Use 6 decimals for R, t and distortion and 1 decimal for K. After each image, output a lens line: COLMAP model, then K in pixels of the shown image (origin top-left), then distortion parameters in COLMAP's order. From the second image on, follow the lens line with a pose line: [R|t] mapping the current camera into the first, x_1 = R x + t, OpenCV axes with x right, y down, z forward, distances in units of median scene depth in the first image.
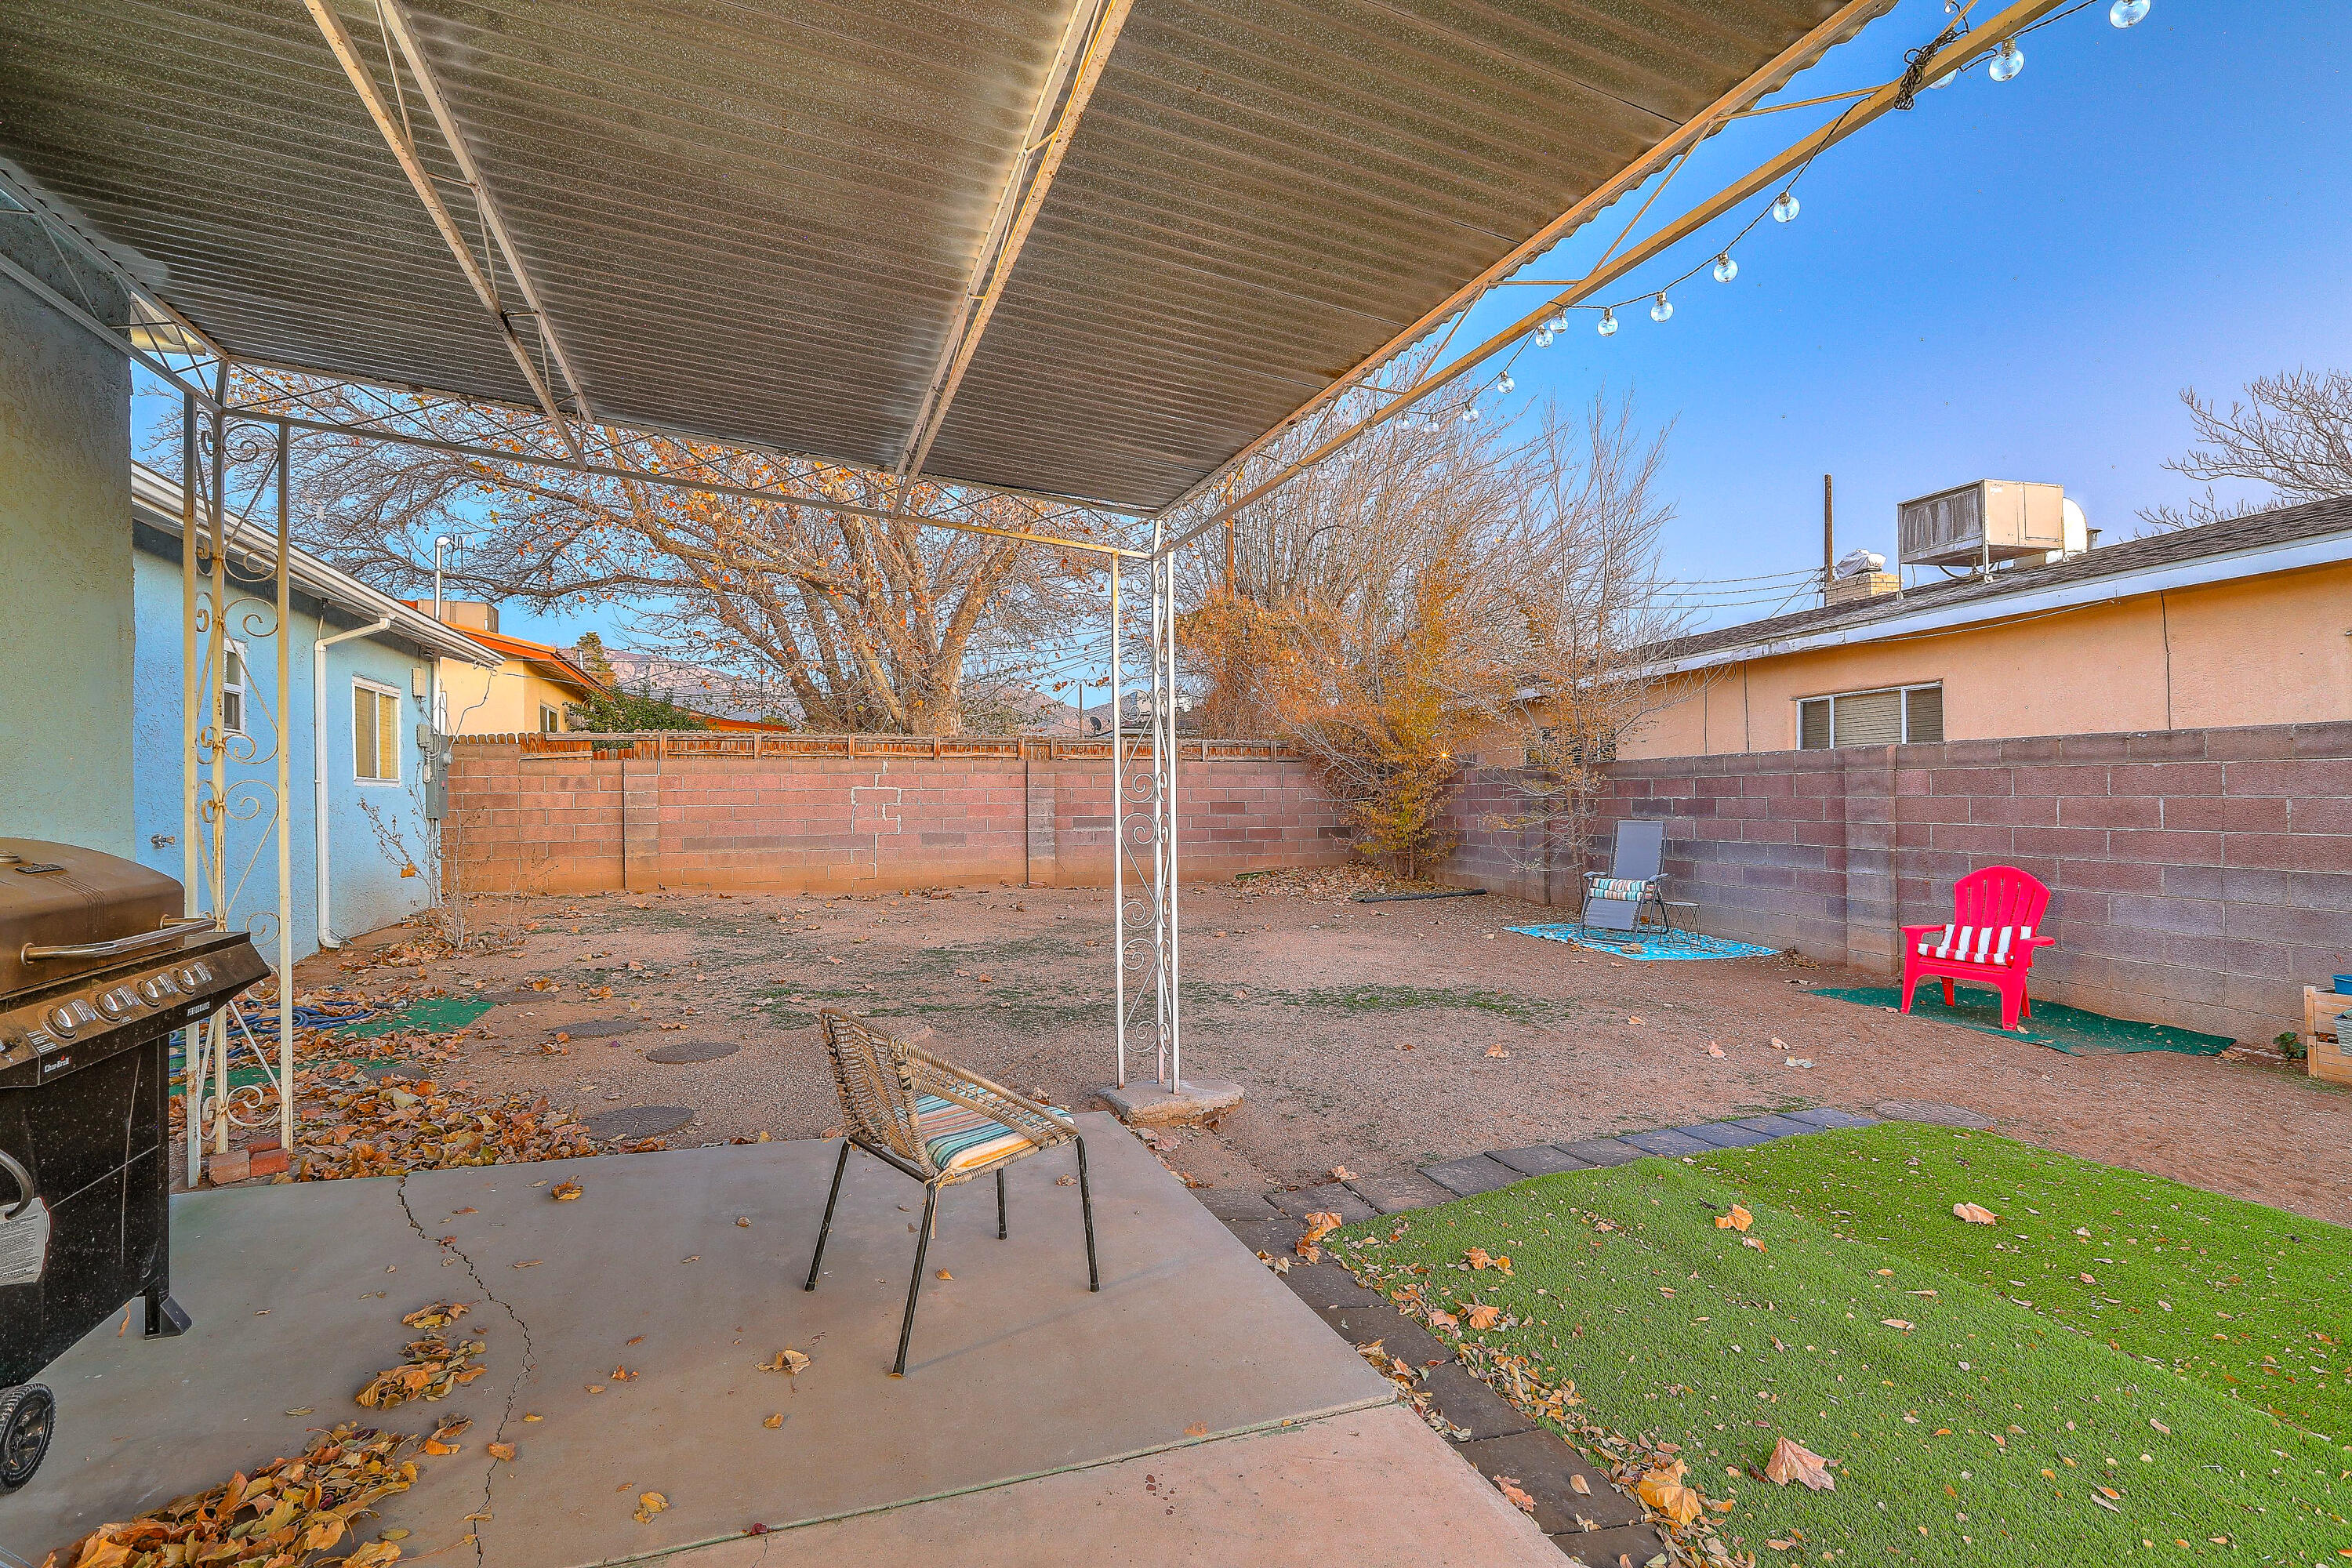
lens RADIAL K [[1074.9, 0, 1154.8], [0, 1074.9, 783.8], [0, 0, 1]] dist [-0.044861, 0.025868]
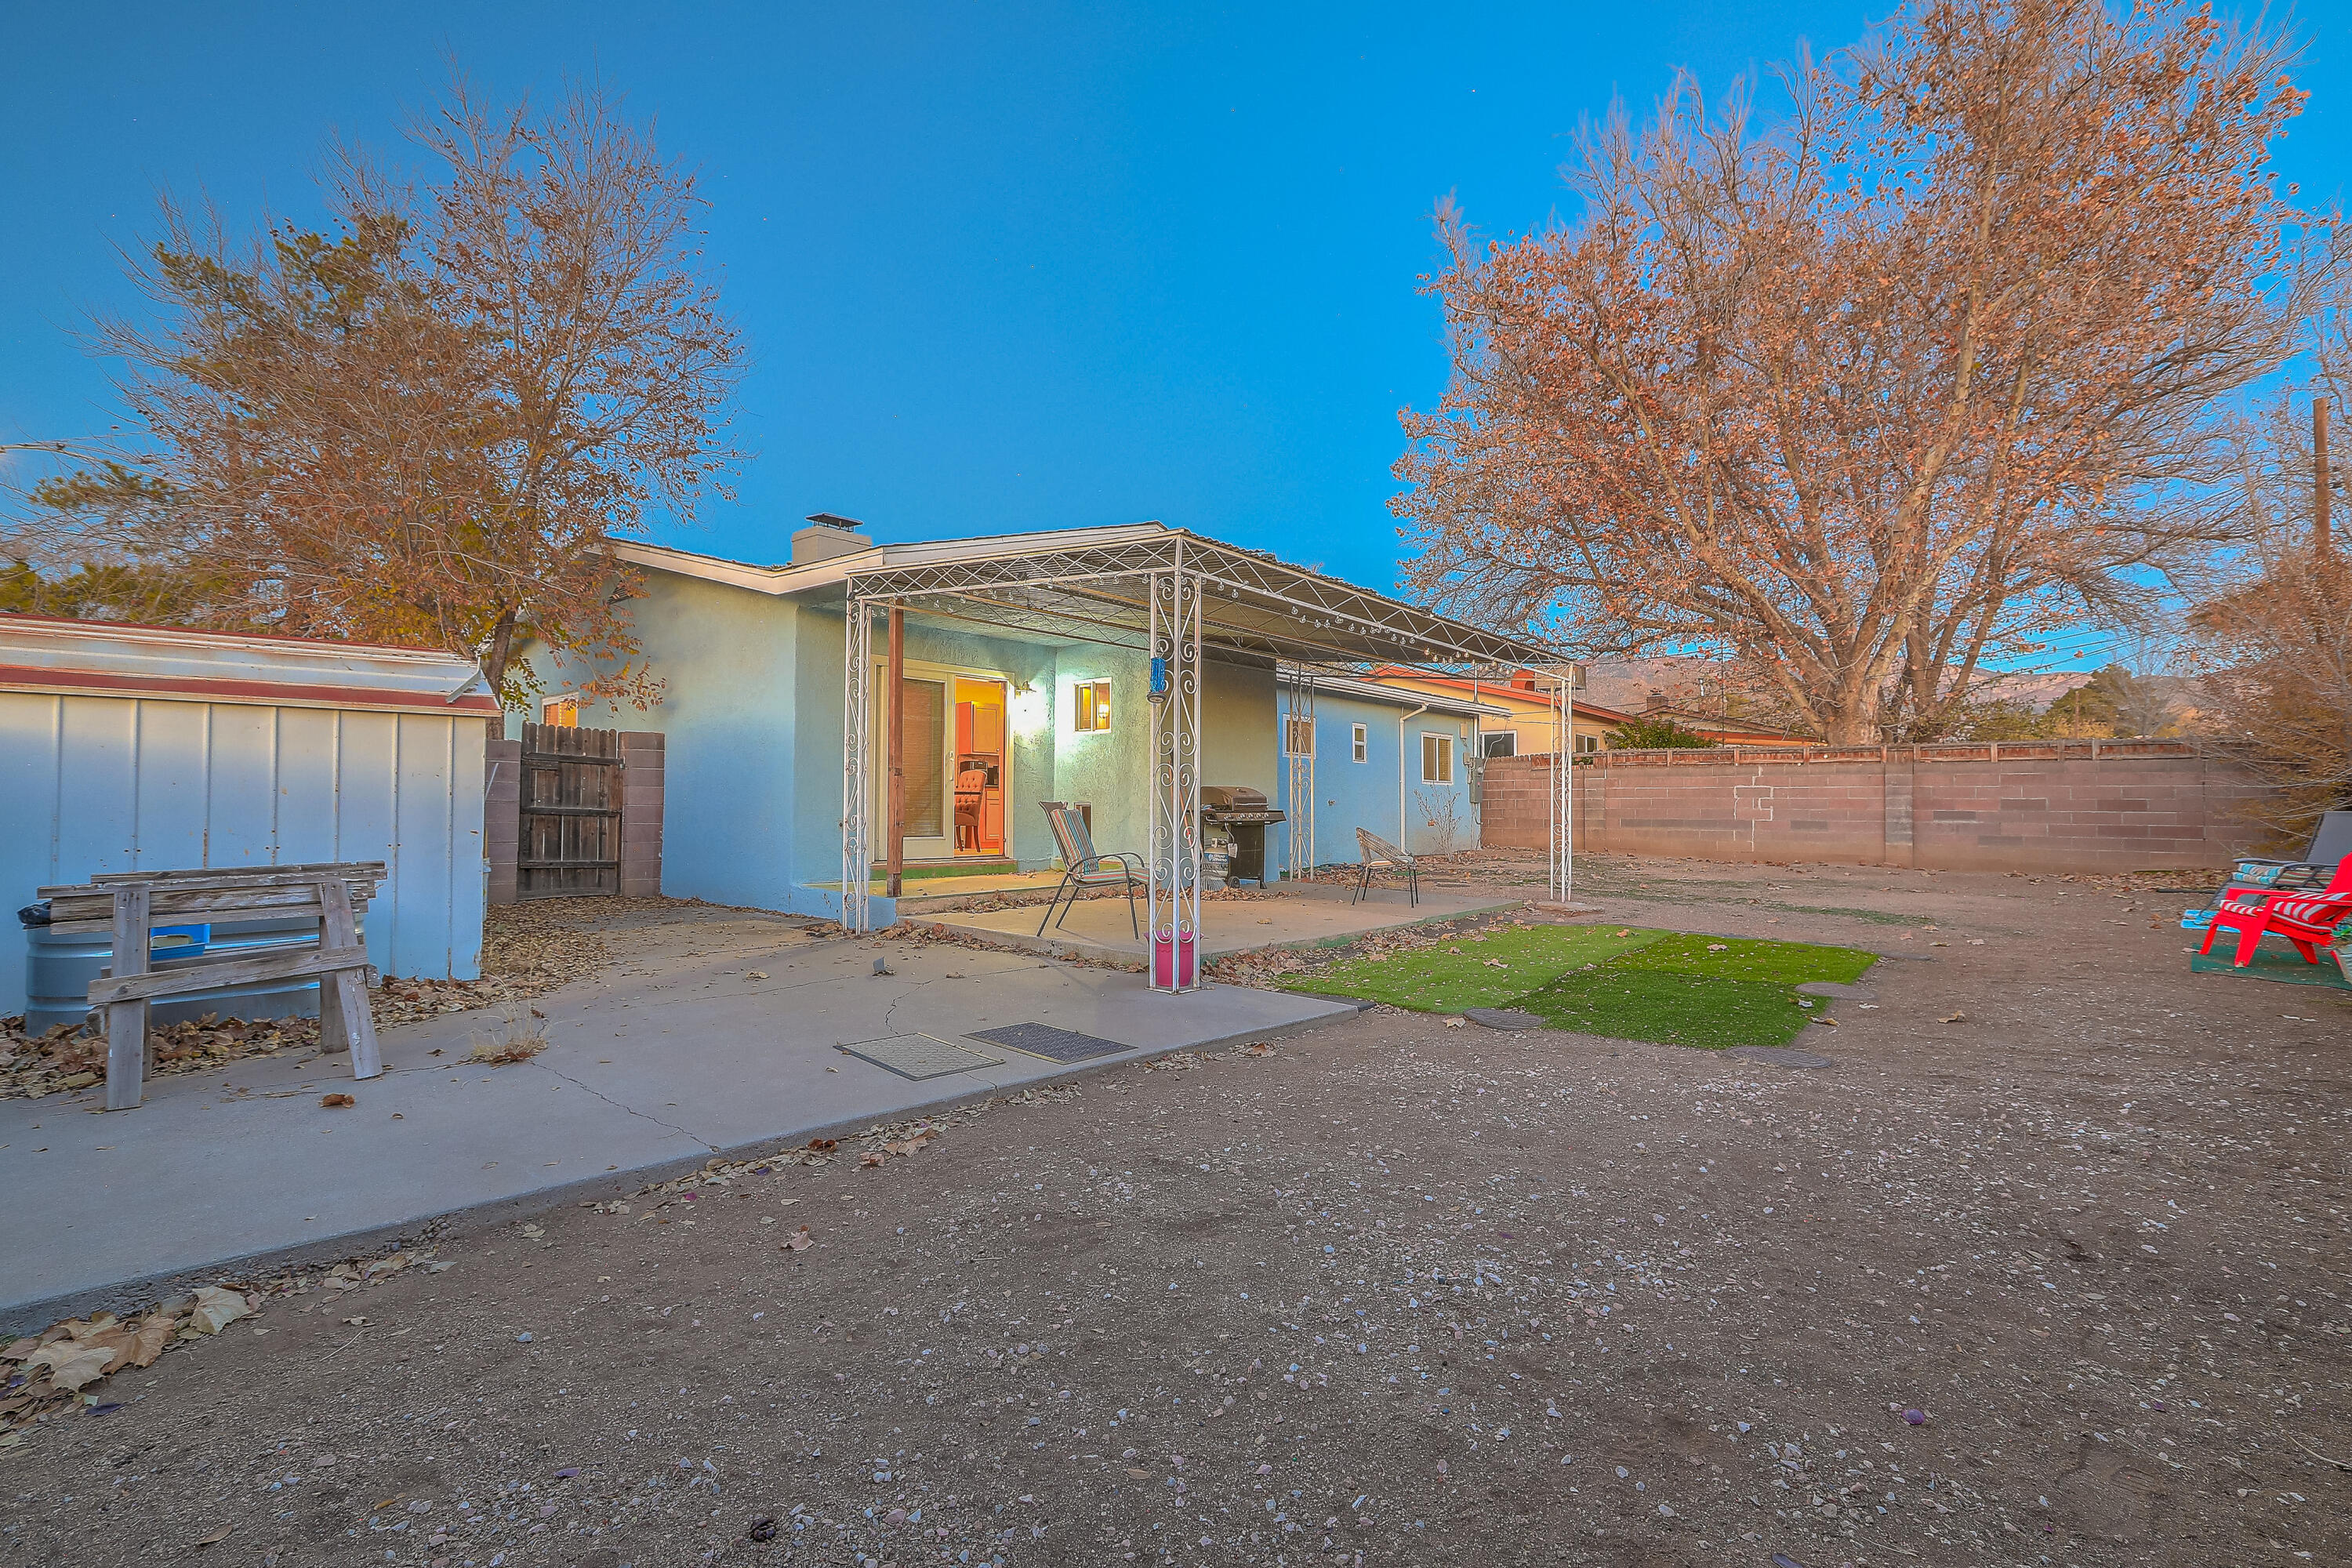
lens RADIAL K [[1053.5, 0, 1177.5], [0, 1053.5, 782.1], [0, 0, 1]] dist [-0.050568, 0.023095]
pose [[0.502827, -0.009651, -0.864333, 0.508412], [-0.001328, 0.999928, -0.011938, 0.014881], [0.864386, 0.007151, 0.502778, -0.297610]]
